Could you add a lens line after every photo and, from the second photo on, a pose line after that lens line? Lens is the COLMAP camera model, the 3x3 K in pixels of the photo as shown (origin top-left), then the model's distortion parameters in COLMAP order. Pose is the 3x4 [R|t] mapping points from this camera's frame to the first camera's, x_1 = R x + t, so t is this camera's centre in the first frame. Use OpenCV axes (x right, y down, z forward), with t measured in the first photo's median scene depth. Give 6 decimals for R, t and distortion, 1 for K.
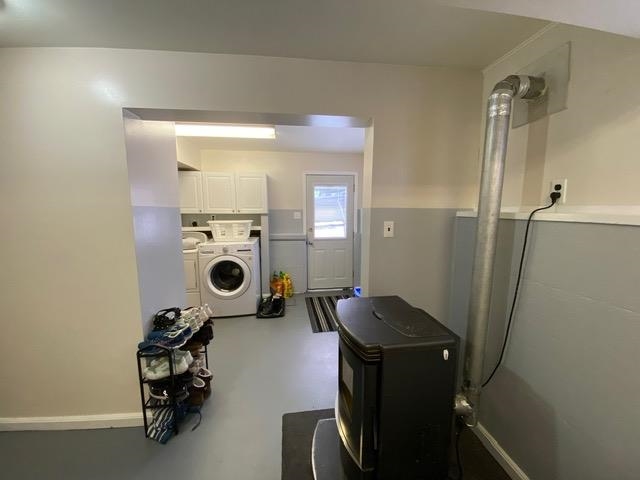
lens RADIAL K [[257.3, 0, 320.9], [0, 257.3, 241.4], [0, 0, 1]] dist [0.027631, -0.022465]
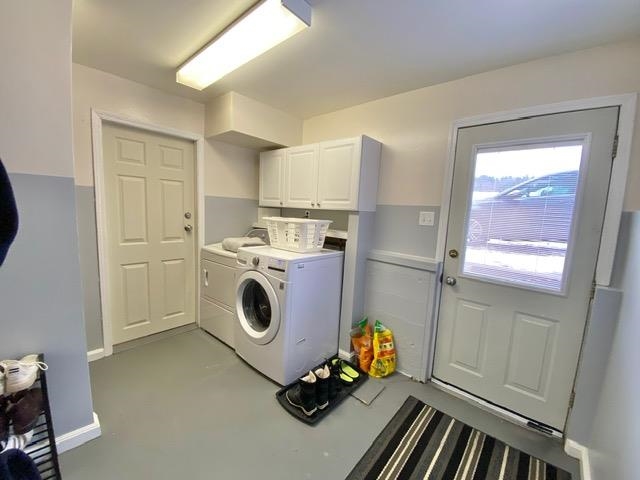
lens RADIAL K [[257.3, 0, 320.9], [0, 257.3, 241.4], [0, 0, 1]] dist [0.027631, -0.022465]
pose [[0.664104, 0.120909, -0.737799, 0.149721], [-0.146953, 0.988696, 0.029752, -0.047825], [0.733056, 0.088663, 0.674365, 0.576713]]
